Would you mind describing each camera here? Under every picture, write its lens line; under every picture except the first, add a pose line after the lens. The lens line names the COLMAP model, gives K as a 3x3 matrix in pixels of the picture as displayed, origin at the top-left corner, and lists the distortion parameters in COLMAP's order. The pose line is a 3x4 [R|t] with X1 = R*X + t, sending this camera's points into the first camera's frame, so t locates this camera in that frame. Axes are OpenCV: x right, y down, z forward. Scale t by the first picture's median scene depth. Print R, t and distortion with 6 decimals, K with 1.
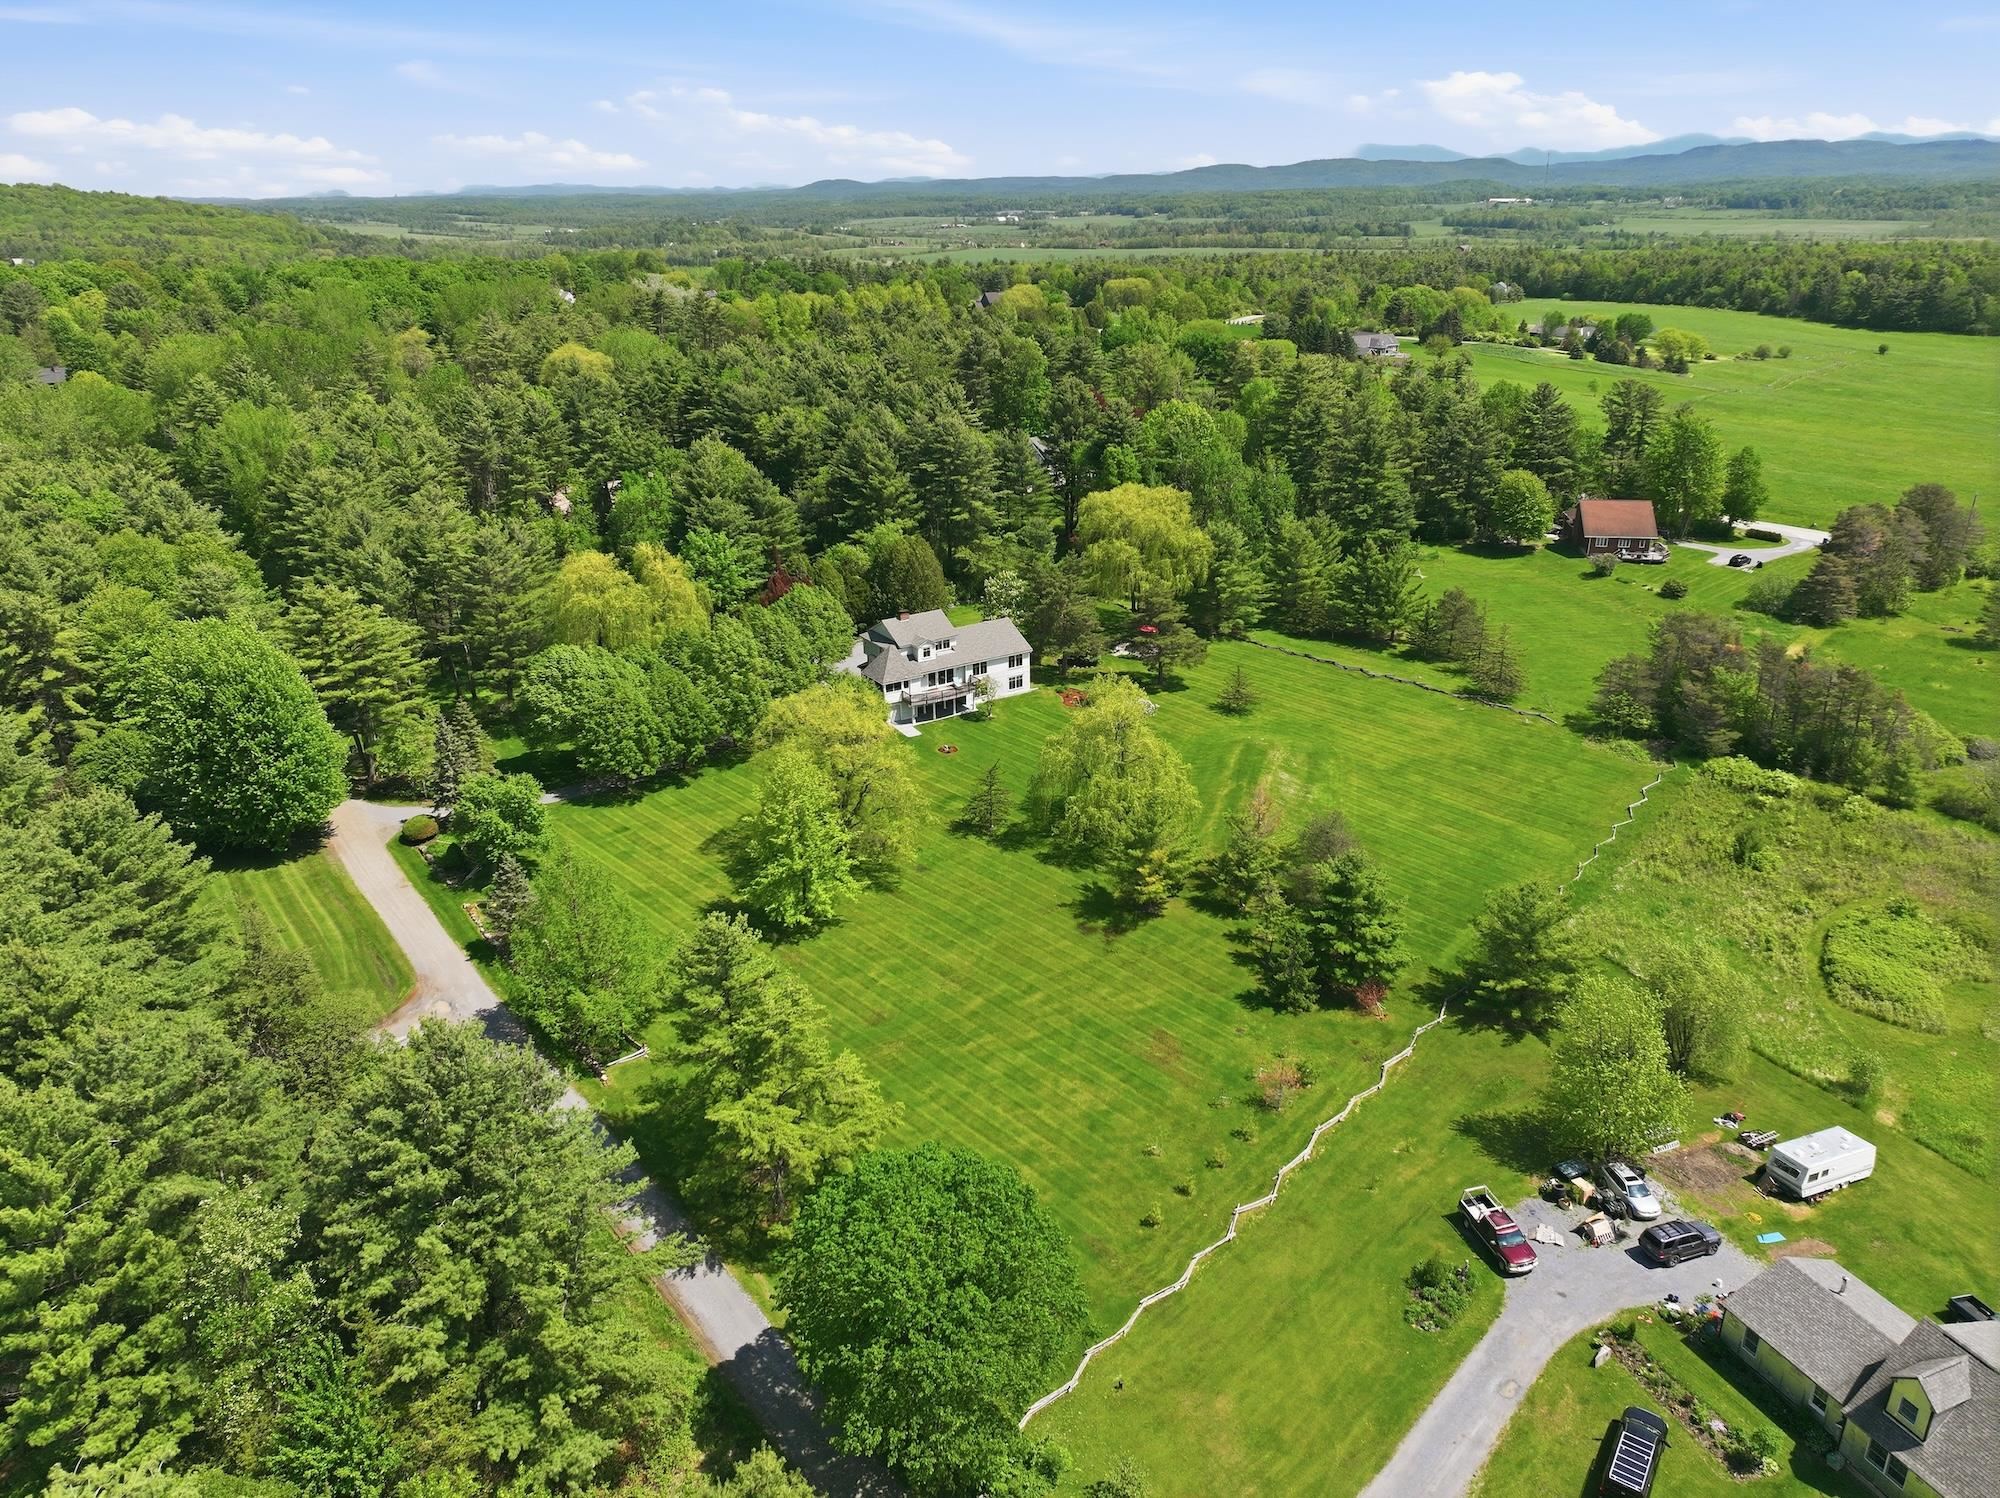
lens RADIAL K [[1393.1, 0, 1002.1], [0, 1393.1, 748.1], [0, 0, 1]] dist [0.007732, 0.009229]
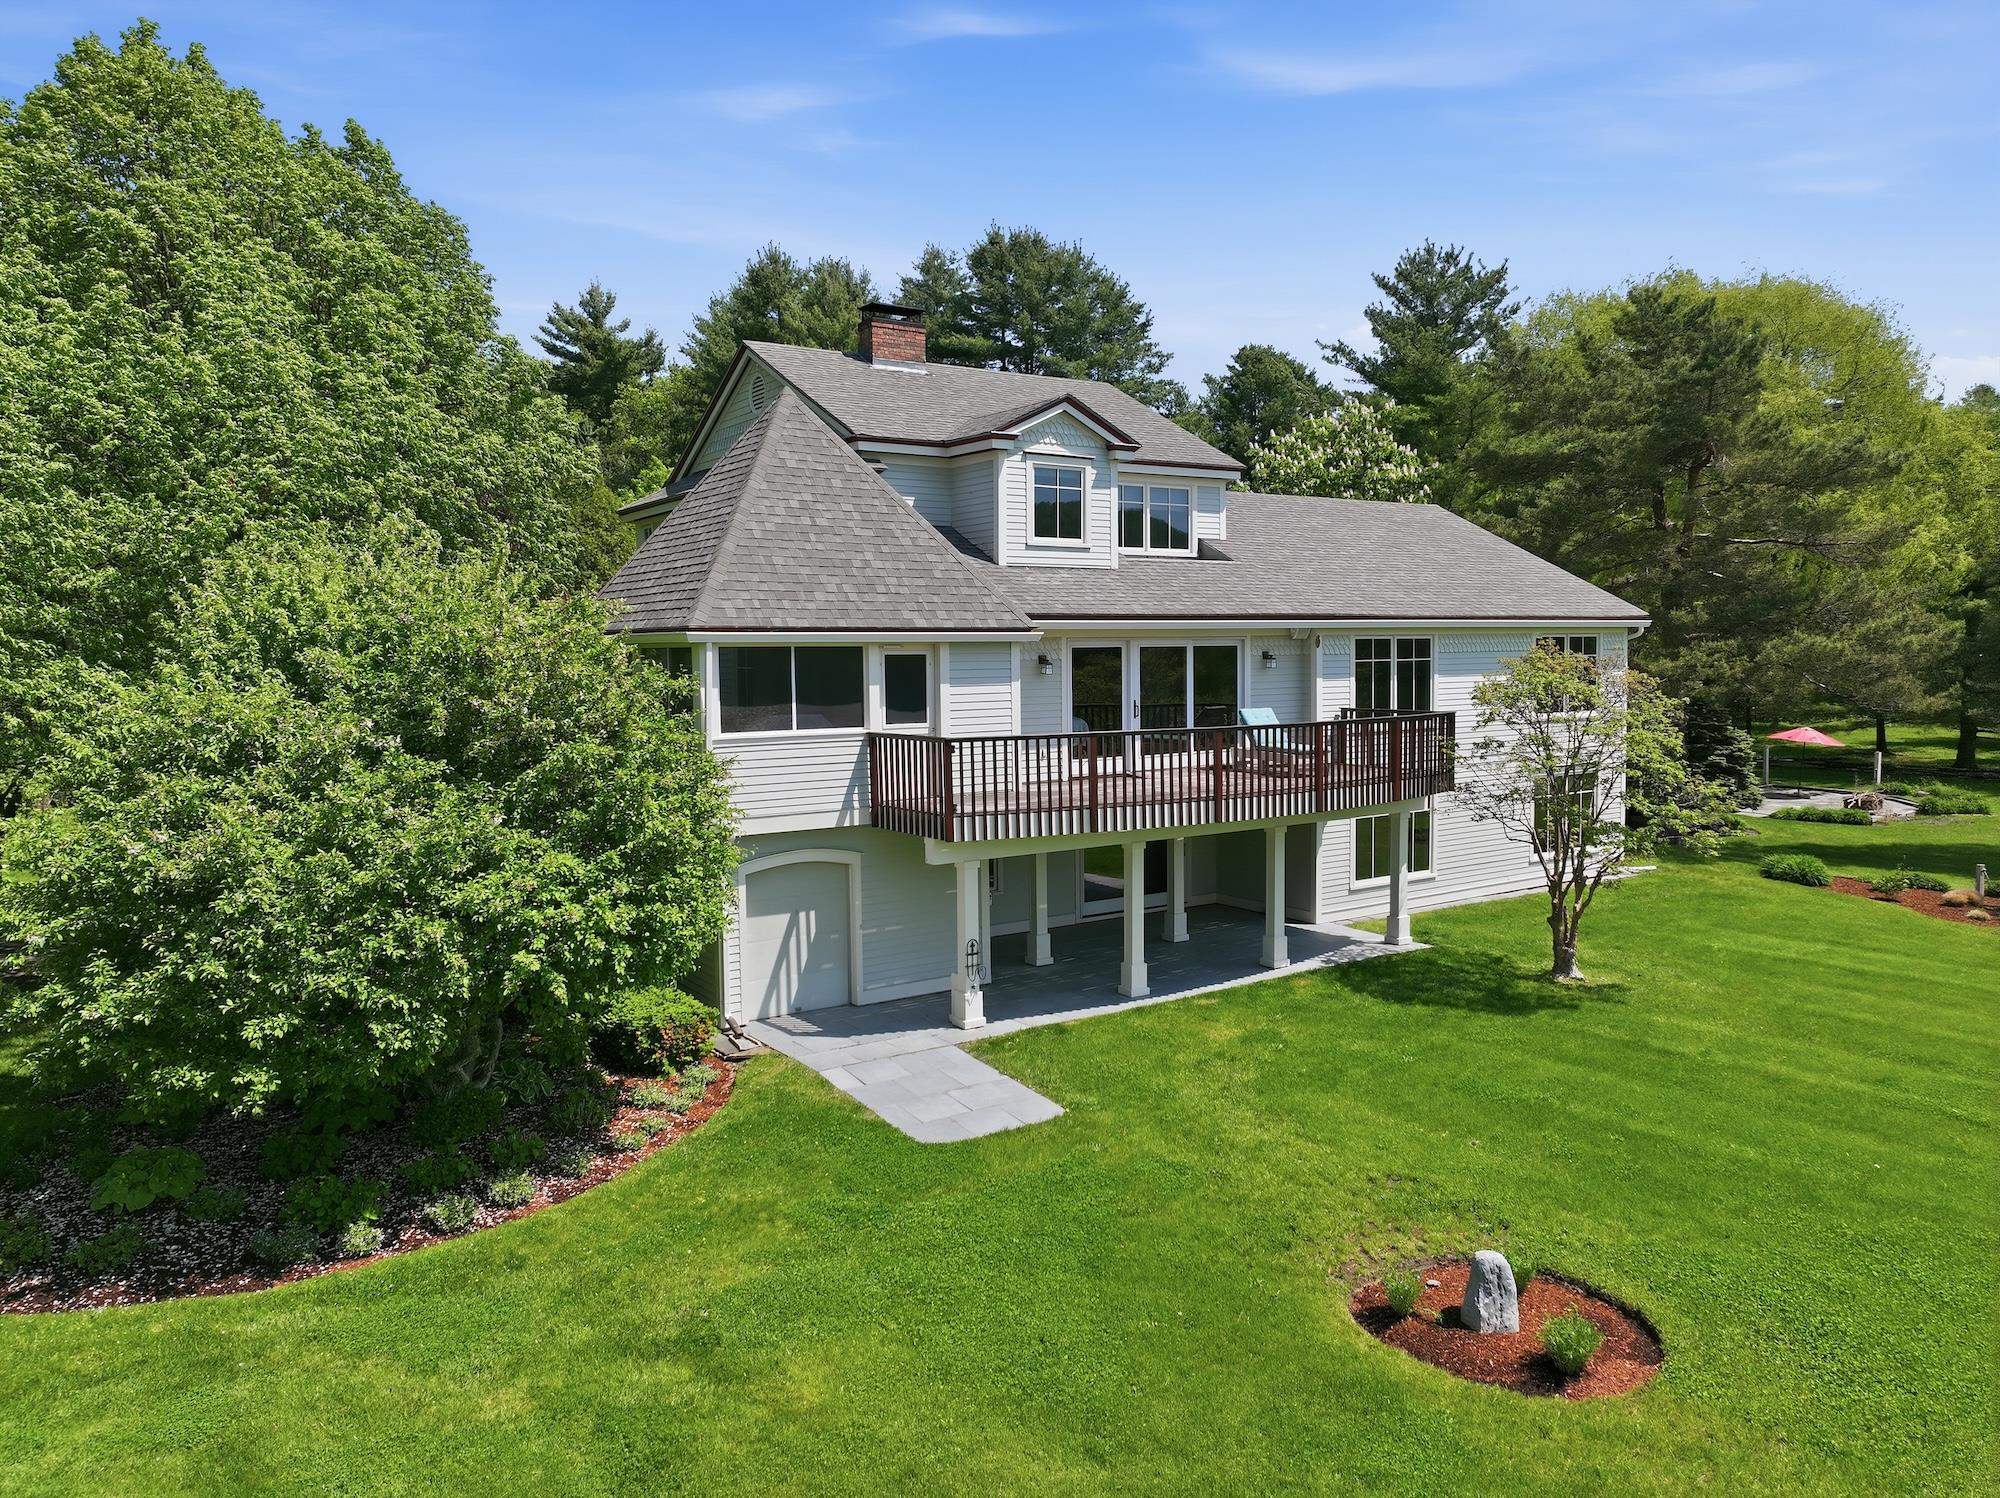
lens RADIAL K [[1393.1, 0, 1001.7], [0, 1393.1, 742.6], [0, 0, 1]] dist [0.007732, 0.009229]
pose [[0.999928, -0.004676, 0.011032, -0.058525], [0.007813, 0.952518, -0.304382, -0.004603], [-0.009085, 0.304446, 0.952486, 0.838560]]
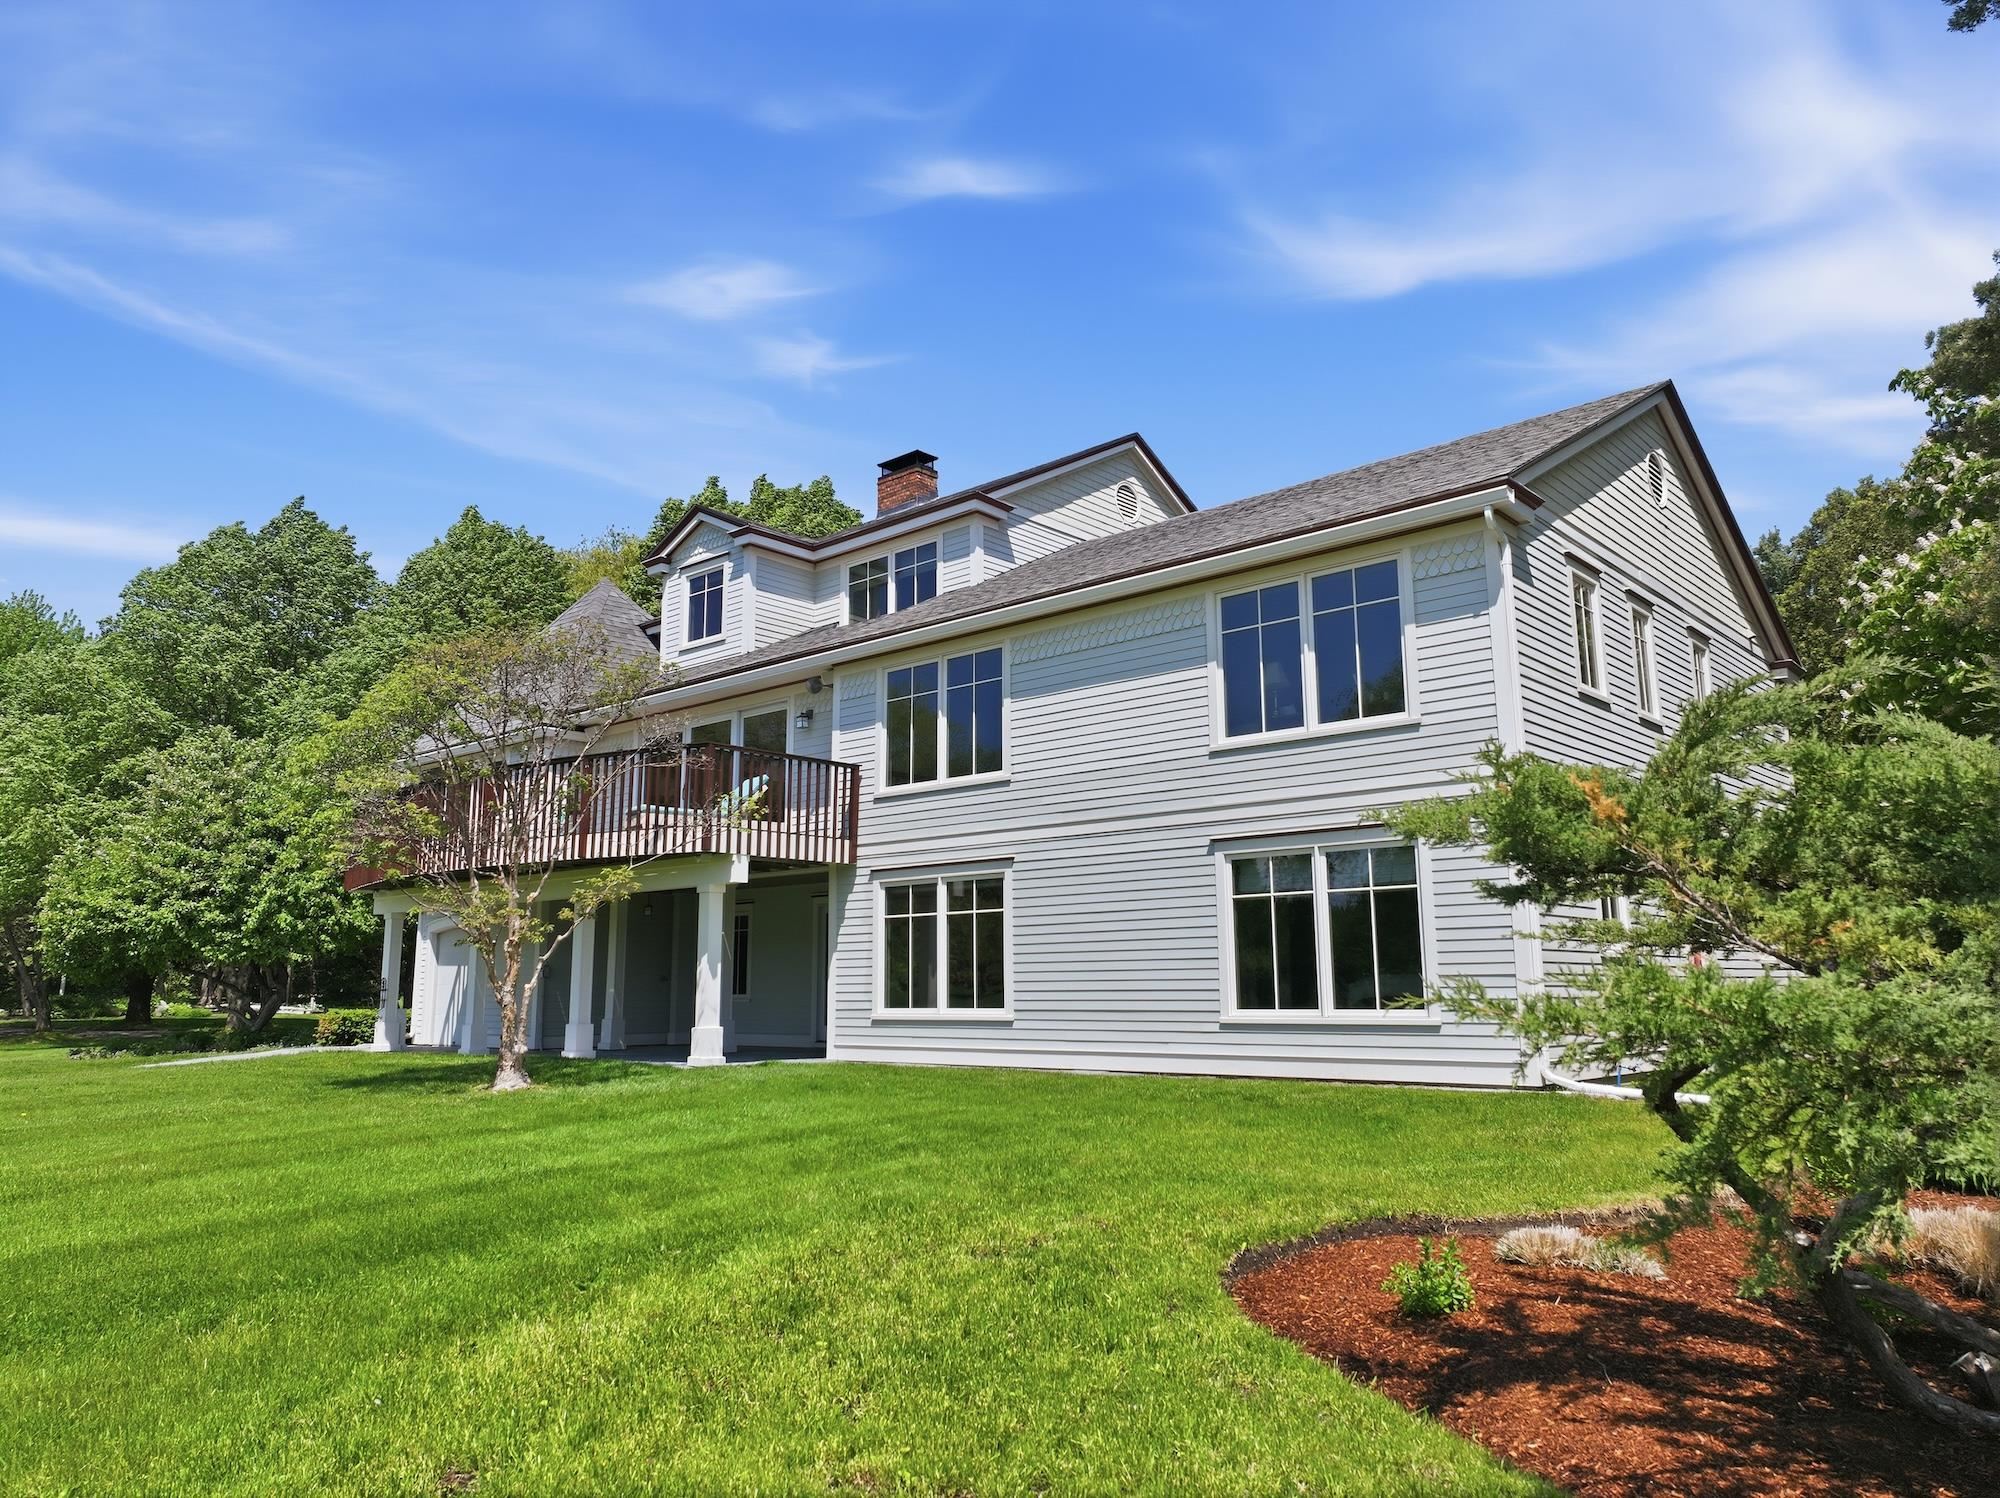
lens RADIAL K [[1393.1, 0, 991.4], [0, 1393.1, 748.8], [0, 0, 1]] dist [0.007732, 0.009229]
pose [[0.249324, -0.164105, -0.954415, 0.081667], [-0.359482, 0.899439, -0.248560, -0.029691], [0.899228, 0.405067, 0.165259, 0.964463]]
